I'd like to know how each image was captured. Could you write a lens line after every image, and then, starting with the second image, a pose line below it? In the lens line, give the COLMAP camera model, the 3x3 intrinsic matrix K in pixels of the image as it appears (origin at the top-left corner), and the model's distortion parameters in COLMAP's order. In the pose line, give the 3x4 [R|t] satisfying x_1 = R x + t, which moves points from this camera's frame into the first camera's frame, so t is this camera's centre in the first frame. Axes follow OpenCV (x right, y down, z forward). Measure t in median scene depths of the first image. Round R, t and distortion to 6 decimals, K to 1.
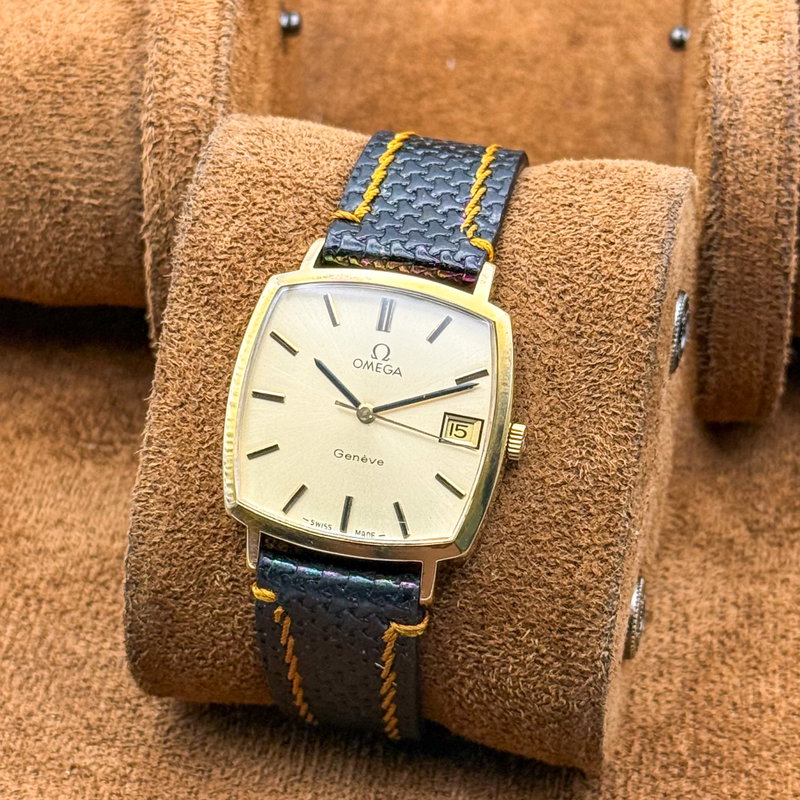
lens RADIAL K [[2675.6, 0, 400.0], [0, 2675.6, 400.0], [0, 0, 1]] dist [-0.043511, 2.524643]
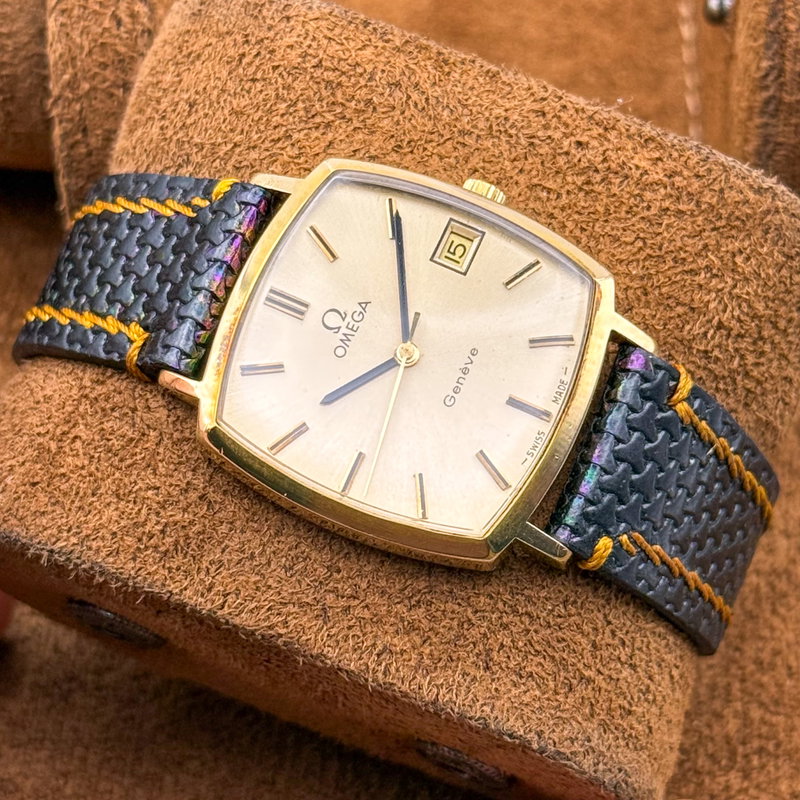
lens RADIAL K [[2675.6, 0, 400.0], [0, 2675.6, 400.0], [0, 0, 1]] dist [-0.043511, 2.524643]
pose [[0.217787, -0.890894, 0.398592, -0.326969], [0.960686, 0.267733, 0.073499, -0.049337], [-0.172196, 0.366915, 0.914178, 0.297863]]
